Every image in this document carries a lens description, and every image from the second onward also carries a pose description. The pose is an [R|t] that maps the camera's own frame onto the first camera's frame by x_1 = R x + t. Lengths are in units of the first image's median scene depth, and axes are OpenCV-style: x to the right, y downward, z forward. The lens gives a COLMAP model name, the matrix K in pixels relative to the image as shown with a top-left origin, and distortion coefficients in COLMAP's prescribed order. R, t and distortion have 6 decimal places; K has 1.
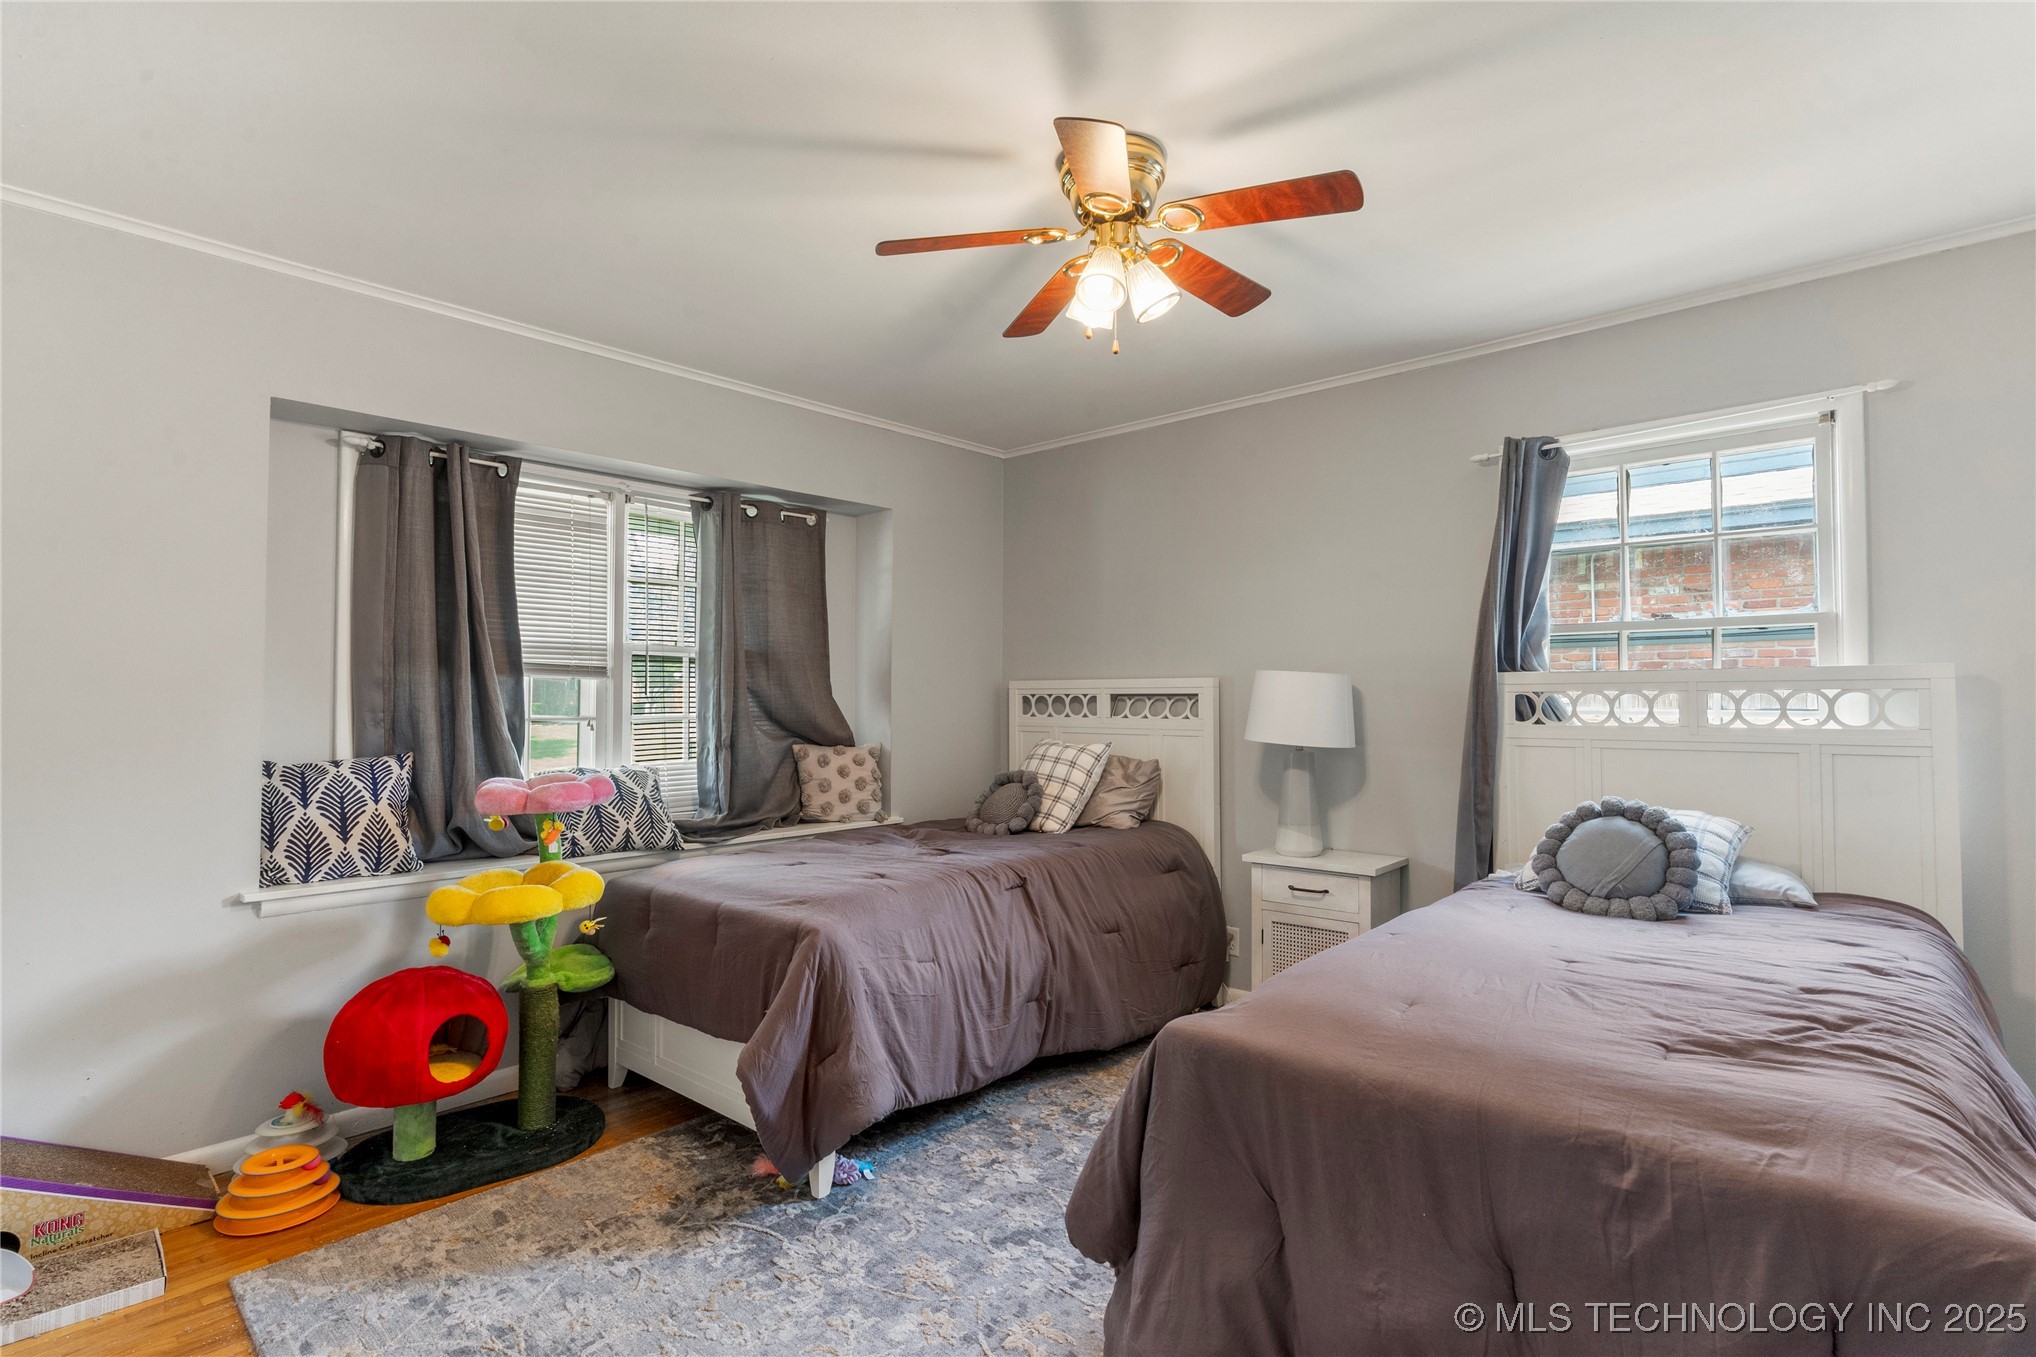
lens RADIAL K [[1014.7, 0, 1006.9], [0, 1014.7, 668.8], [0, 0, 1]] dist [0.012780, 0.000223]
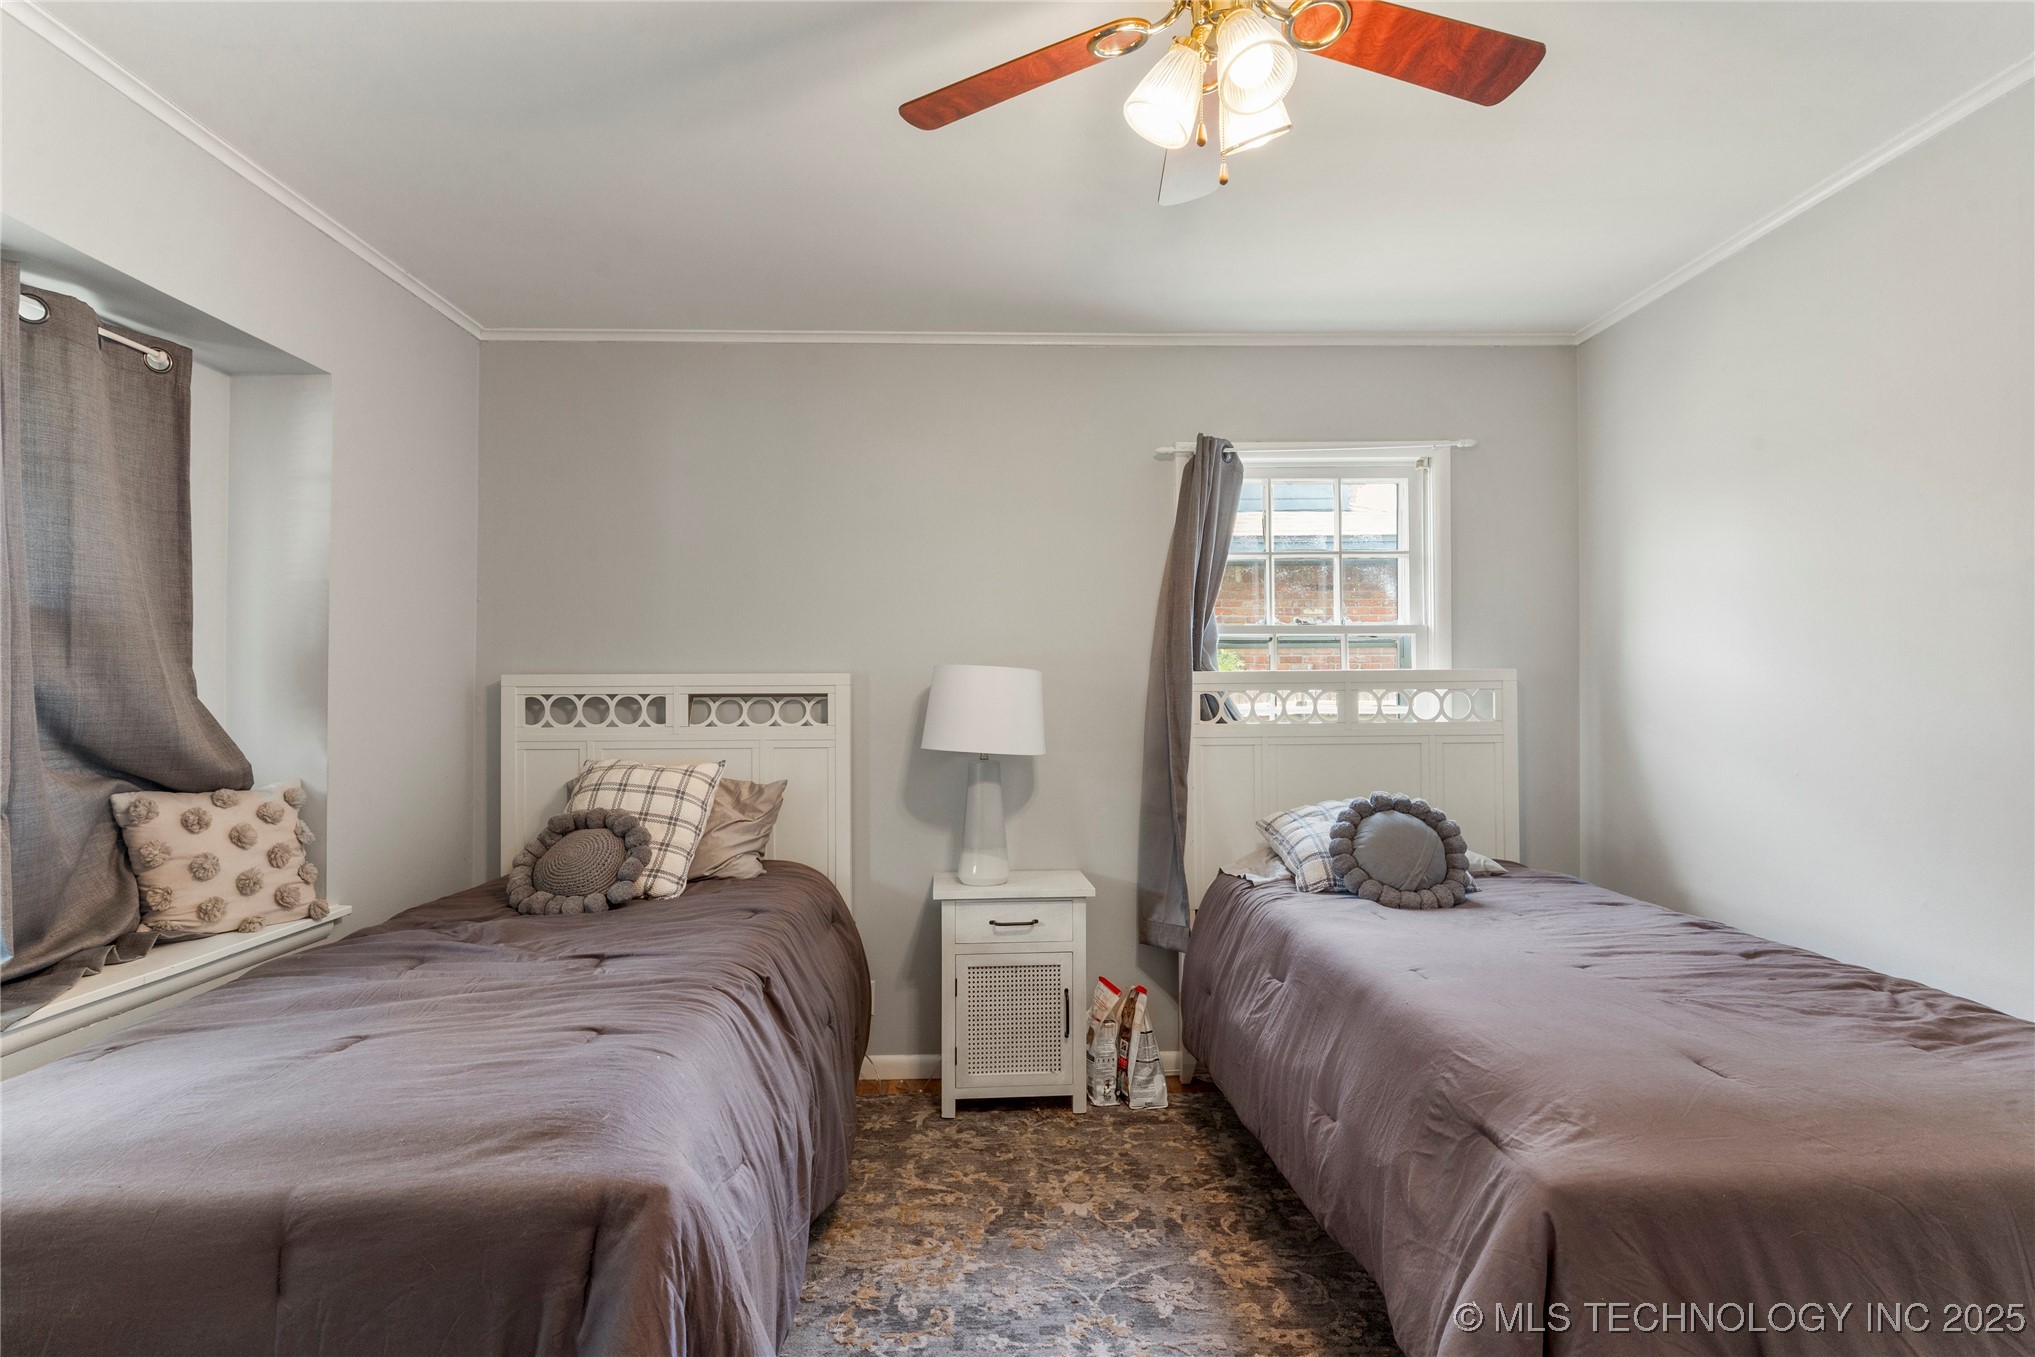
lens RADIAL K [[993.2, 0, 1017.5], [0, 993.2, 678.5], [0, 0, 1]] dist [0.000231, 0.000300]
pose [[0.715044, 0.010520, 0.699000, -0.246938], [-0.016269, 0.999866, 0.001593, 0.009332], [-0.698890, -0.012511, 0.715120, 0.347014]]
